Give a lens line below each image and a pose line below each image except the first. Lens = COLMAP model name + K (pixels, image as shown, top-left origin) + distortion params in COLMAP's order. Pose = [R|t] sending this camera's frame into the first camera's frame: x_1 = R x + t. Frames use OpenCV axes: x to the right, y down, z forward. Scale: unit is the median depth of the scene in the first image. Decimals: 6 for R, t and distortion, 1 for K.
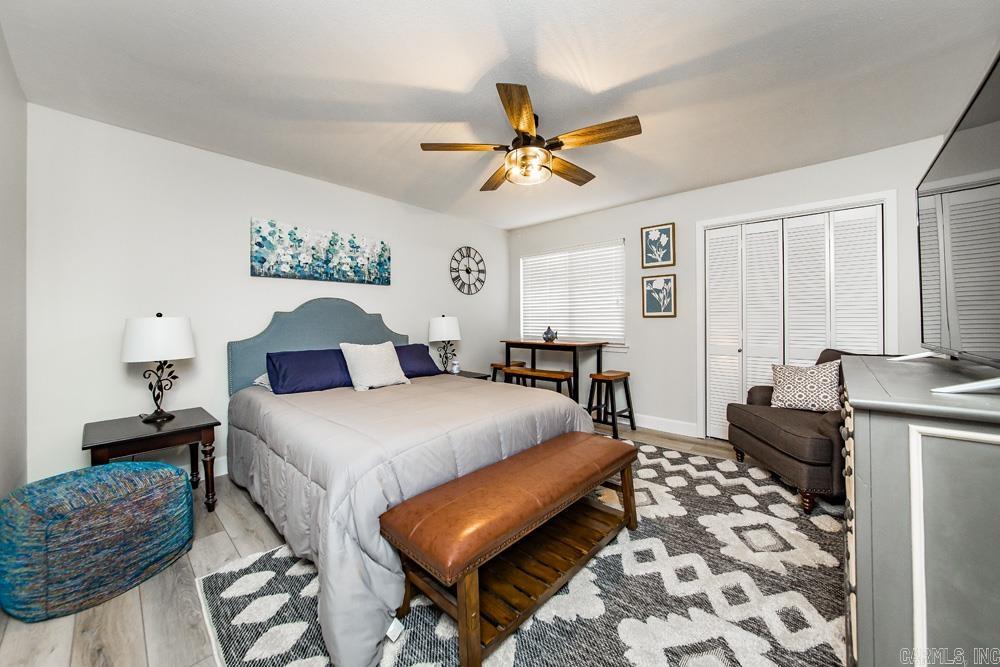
lens RADIAL K [[358.8, 0, 493.6], [0, 358.8, 330.5], [0, 0, 1]] dist [-0.000069, -0.000055]
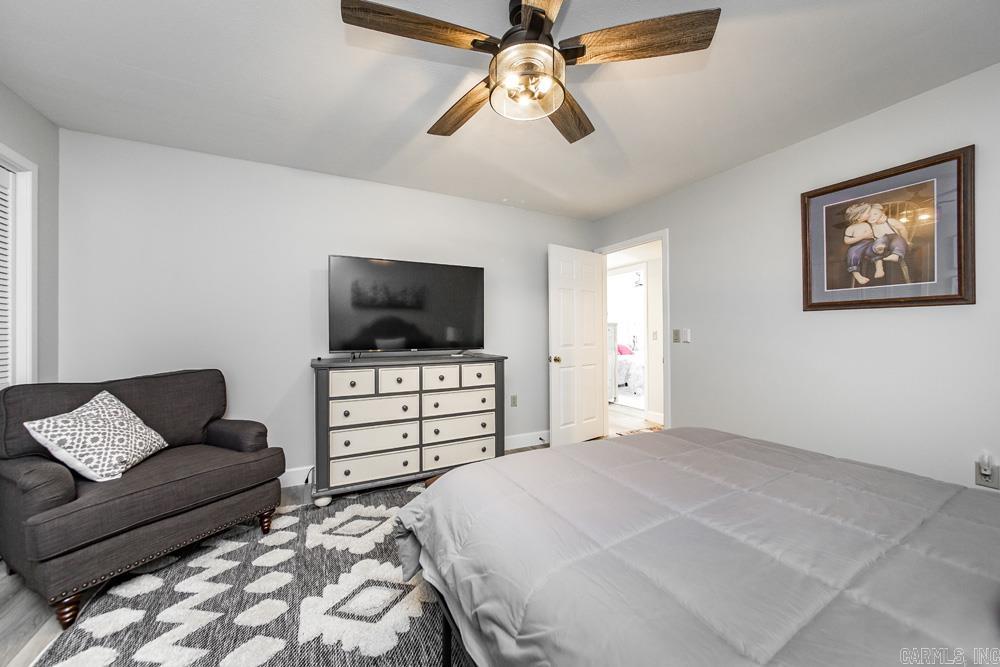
lens RADIAL K [[358.8, 0, 493.6], [0, 358.8, 330.5], [0, 0, 1]] dist [-0.000069, -0.000055]
pose [[-0.940256, 0.006352, 0.340410, -0.052162], [0.005018, 0.999976, -0.004799, -0.036759], [-0.340432, -0.002804, -0.940265, 1.529606]]
